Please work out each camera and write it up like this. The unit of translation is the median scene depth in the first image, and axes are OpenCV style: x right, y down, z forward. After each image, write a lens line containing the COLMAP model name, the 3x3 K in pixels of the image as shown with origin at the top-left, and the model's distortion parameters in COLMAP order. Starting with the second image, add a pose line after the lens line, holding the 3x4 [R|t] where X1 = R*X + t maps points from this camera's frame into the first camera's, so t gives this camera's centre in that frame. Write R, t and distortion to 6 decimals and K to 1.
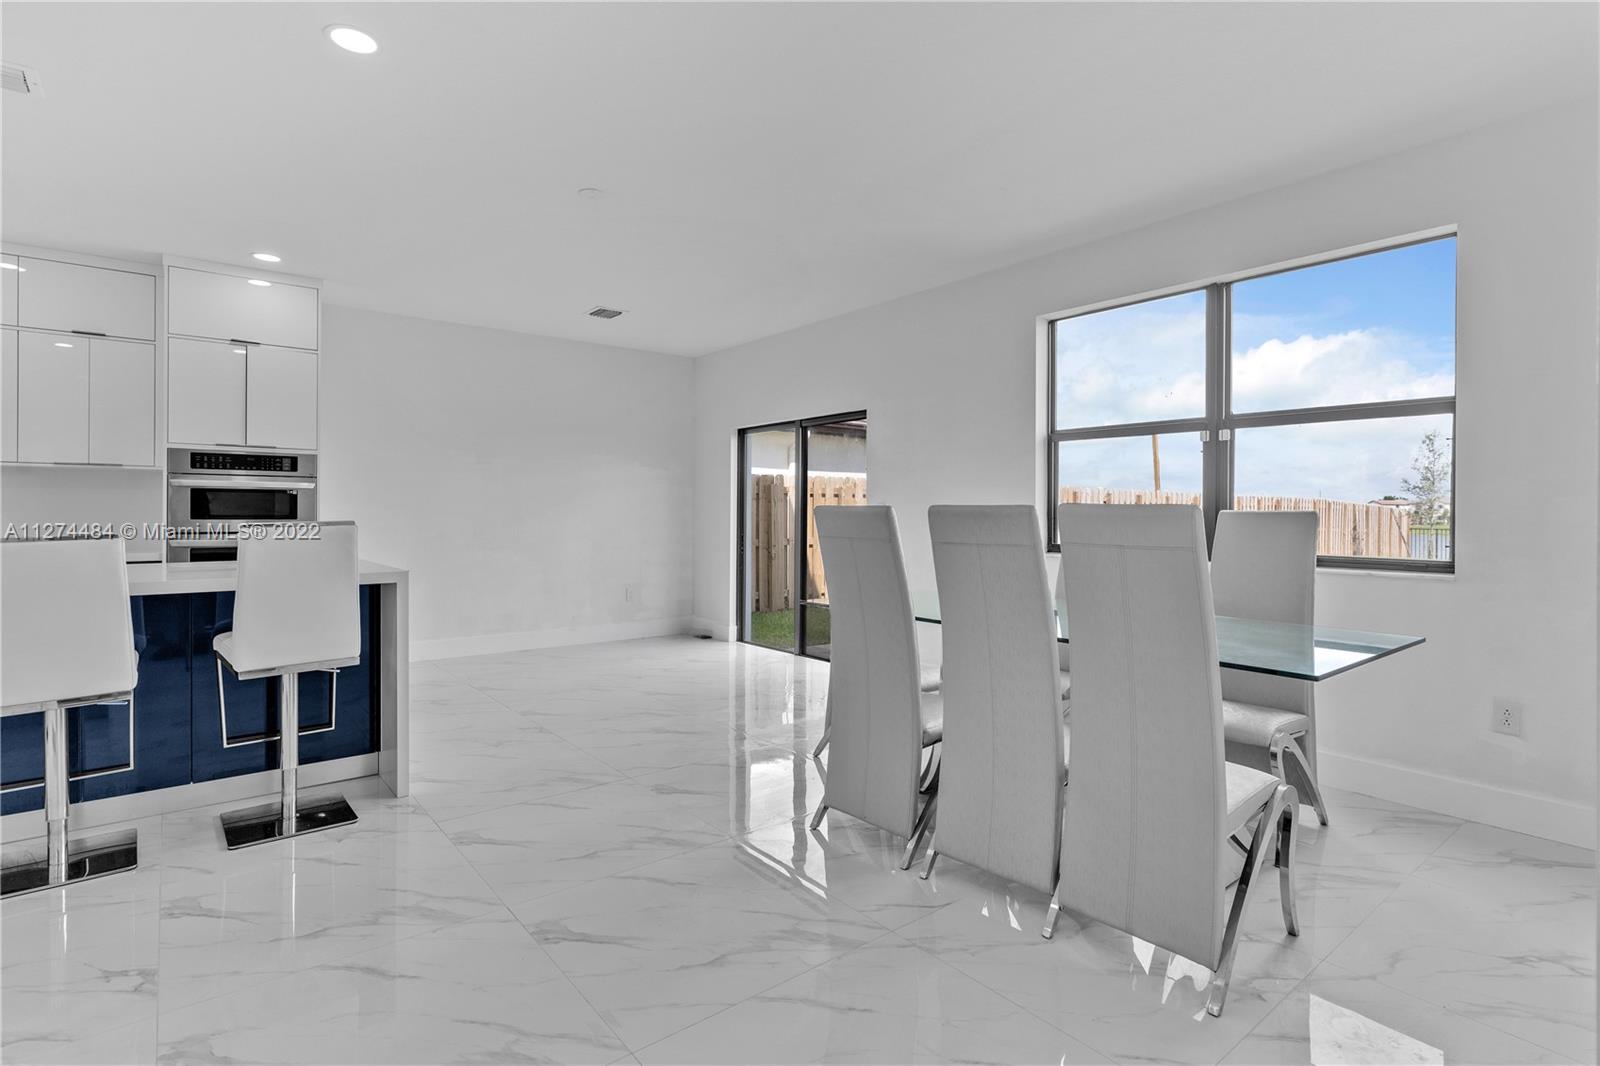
lens RADIAL K [[770.7, 0, 785.8], [0, 770.7, 526.0], [0, 0, 1]] dist [0.003485, -0.000358]
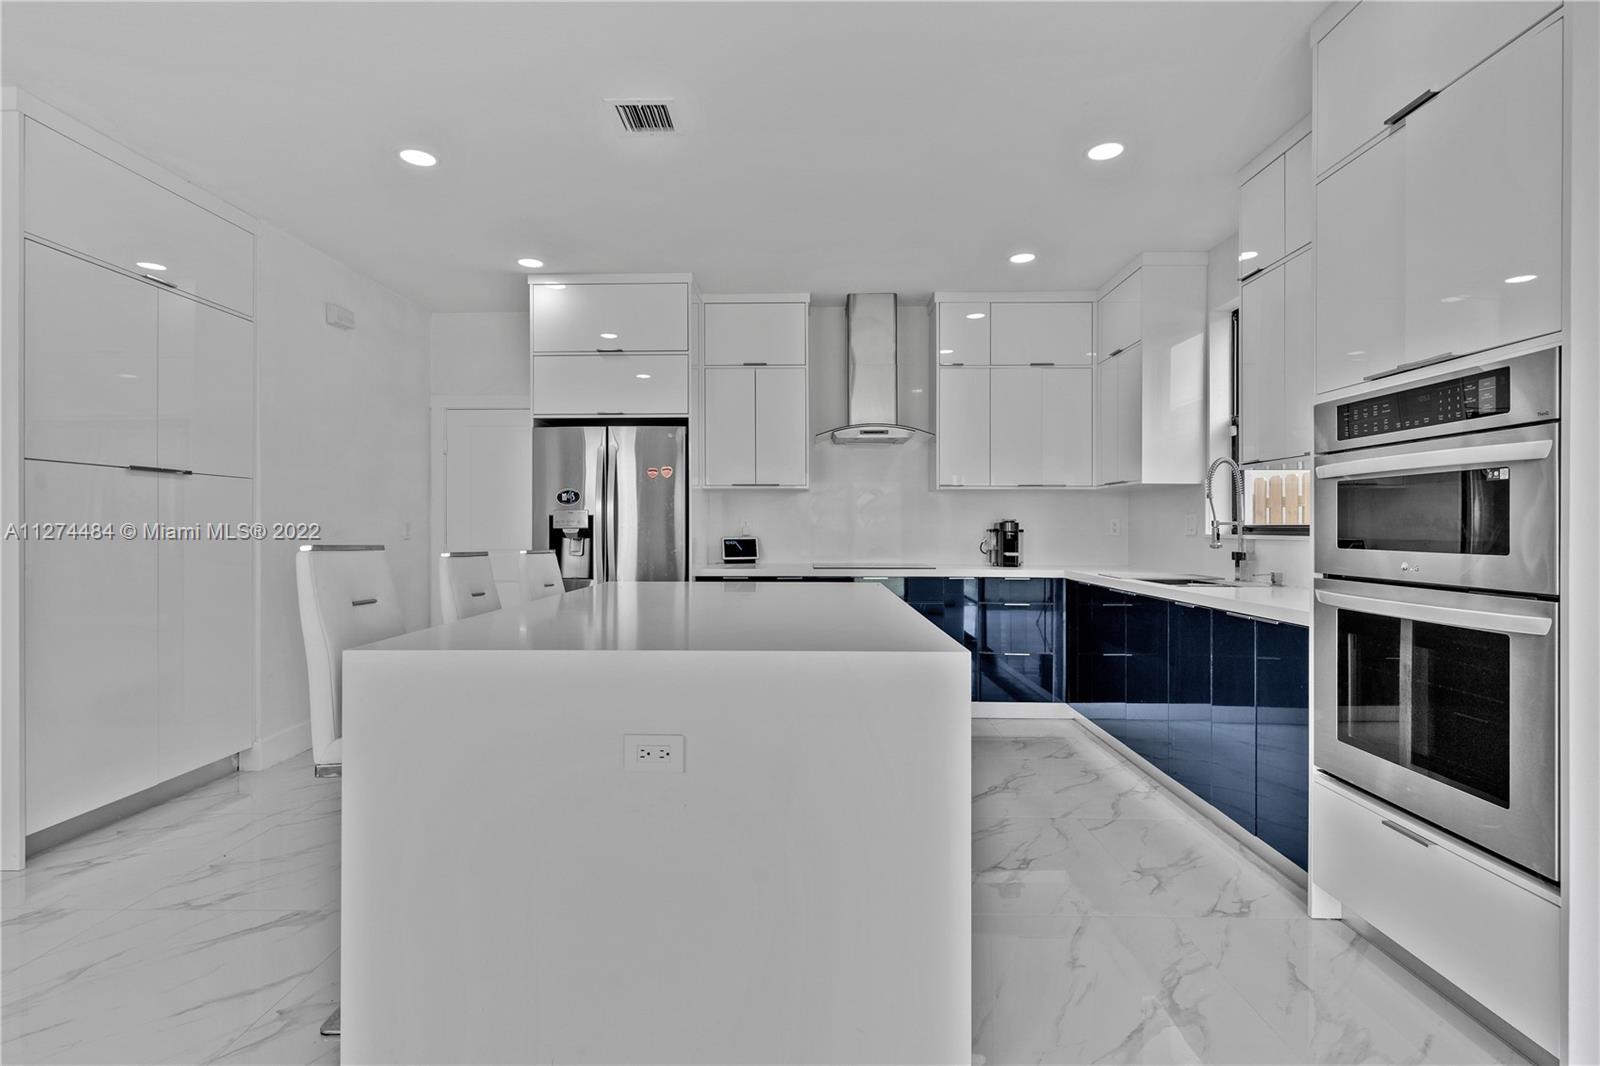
lens RADIAL K [[770.7, 0, 800.3], [0, 770.7, 526.9], [0, 0, 1]] dist [0.003485, -0.000358]
pose [[-0.626876, -0.005438, -0.779100, -0.189238], [-0.014845, 0.999877, 0.004965, -0.018471], [0.778977, 0.014679, -0.626880, 1.025522]]
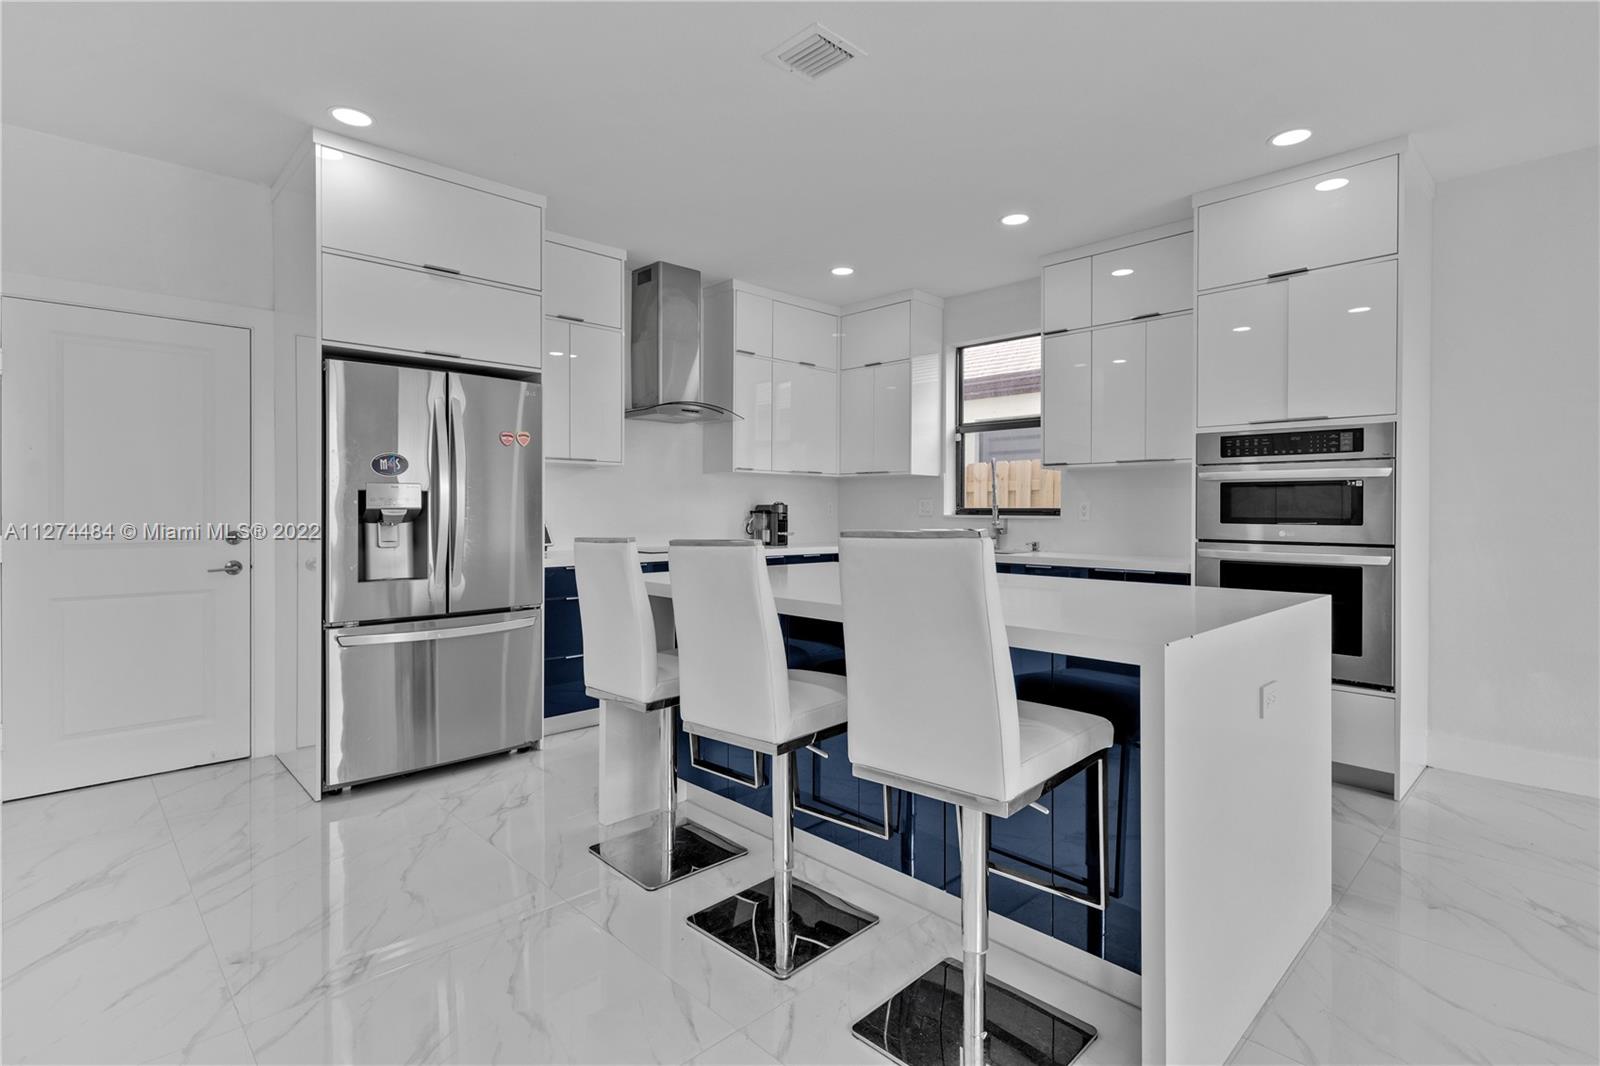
lens RADIAL K [[770.7, 0, 799.3], [0, 770.7, 513.2], [0, 0, 1]] dist [0.003485, -0.000358]
pose [[0.105670, 0.000247, -0.994401, -0.042149], [-0.018135, 0.999834, -0.001679, -0.009330], [0.994236, 0.018211, 0.105657, 0.489418]]
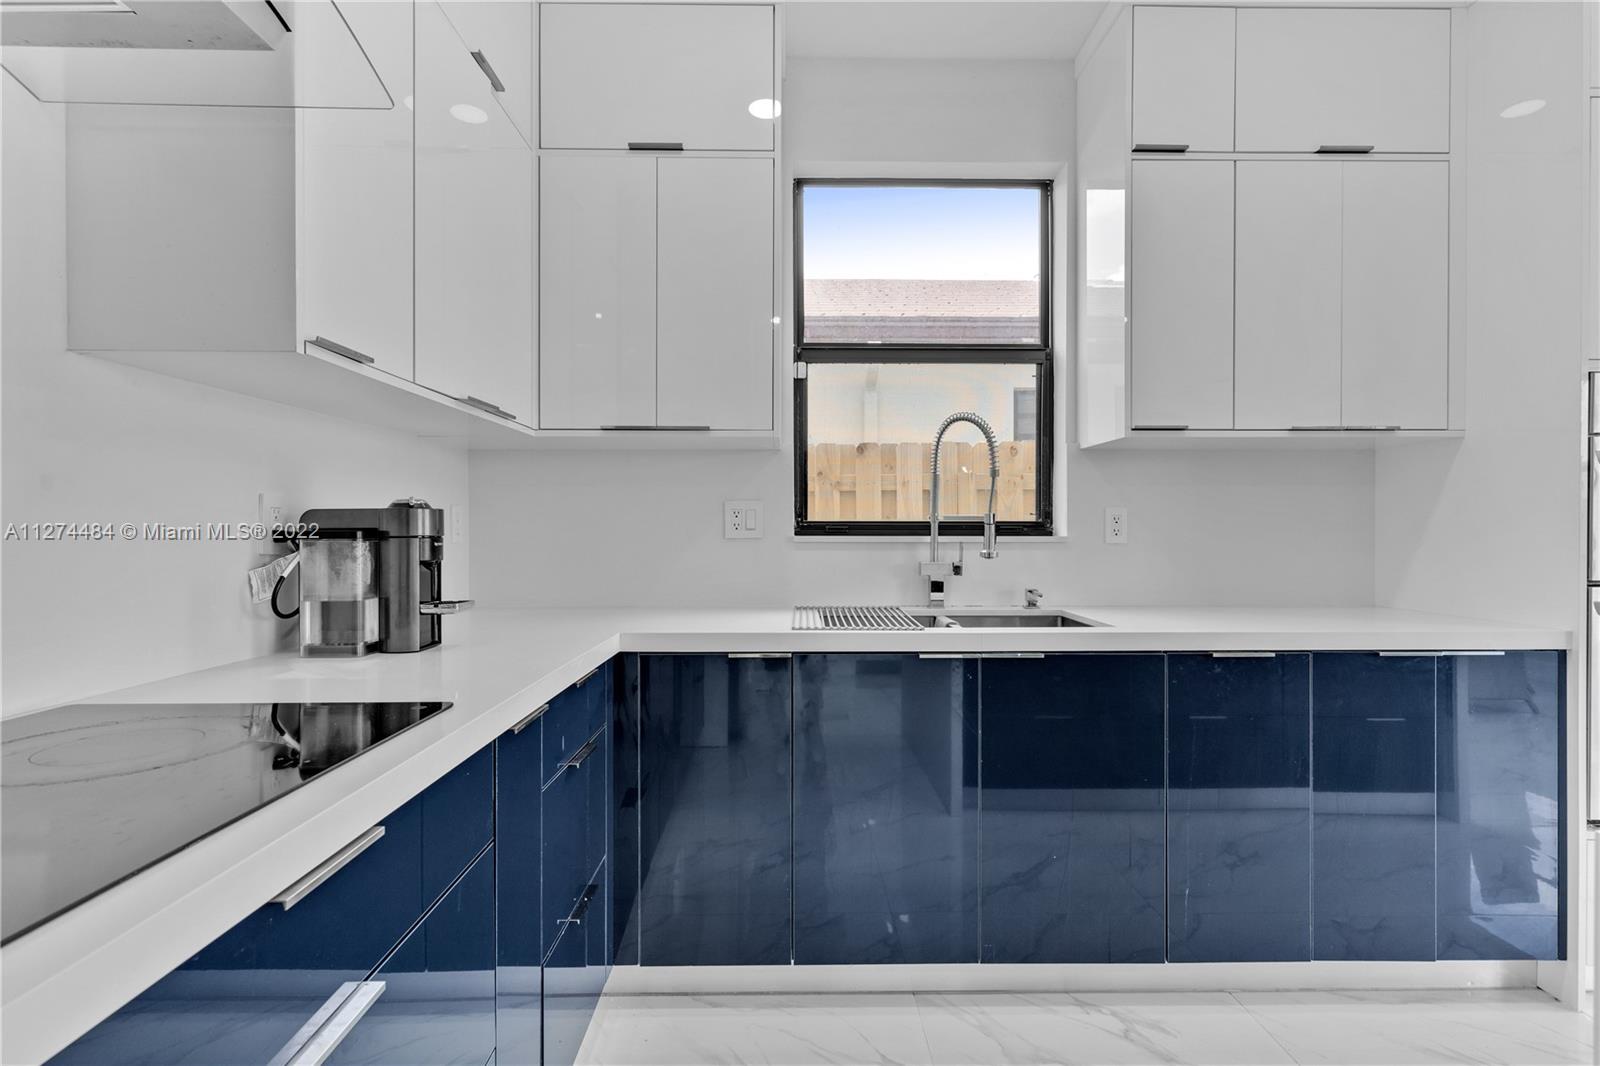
lens RADIAL K [[770.7, 0, 796.3], [0, 770.7, 530.6], [0, 0, 1]] dist [0.003485, -0.000358]
pose [[0.798590, 0.001495, -0.601874, -0.862468], [-0.006255, 0.999964, -0.005815, -0.013109], [0.601843, 0.008409, 0.798570, 0.412876]]
